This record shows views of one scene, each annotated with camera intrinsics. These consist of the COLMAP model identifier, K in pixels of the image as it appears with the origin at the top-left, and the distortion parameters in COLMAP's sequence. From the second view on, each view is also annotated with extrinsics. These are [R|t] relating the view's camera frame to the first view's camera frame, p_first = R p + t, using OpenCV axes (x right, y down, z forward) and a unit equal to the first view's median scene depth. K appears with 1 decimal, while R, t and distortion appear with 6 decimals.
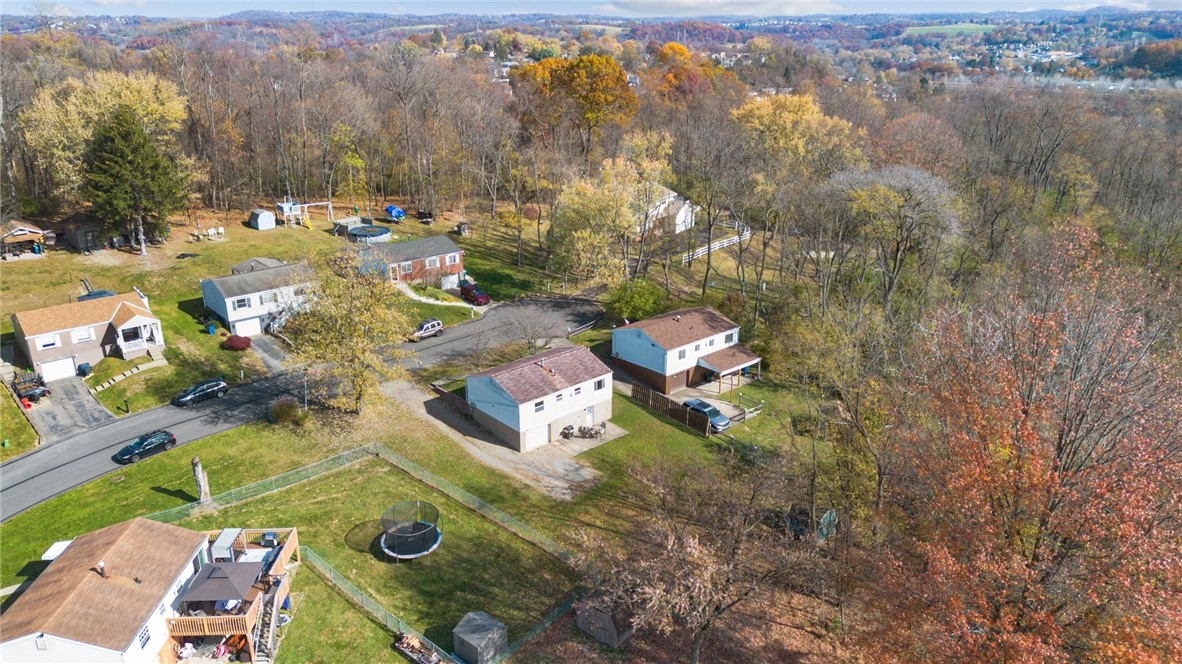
lens RADIAL K [[856.3, 0, 591.0], [0, 856.3, 332.0], [0, 0, 1]] dist [0.010435, 0.001872]
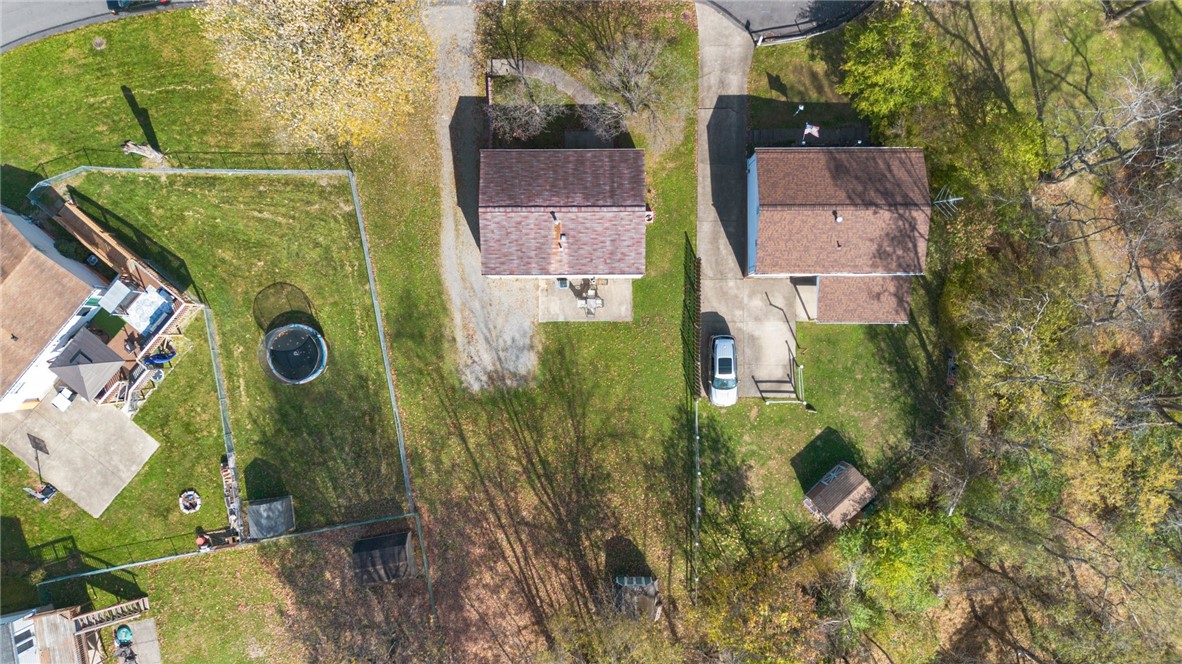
lens RADIAL K [[856.3, 0, 591.0], [0, 856.3, 332.0], [0, 0, 1]] dist [0.010435, 0.001872]
pose [[0.753036, 0.657906, -0.009790, 0.030641], [-0.222615, 0.268750, 0.937132, -0.605804], [0.619176, -0.703515, 0.348838, 0.698509]]
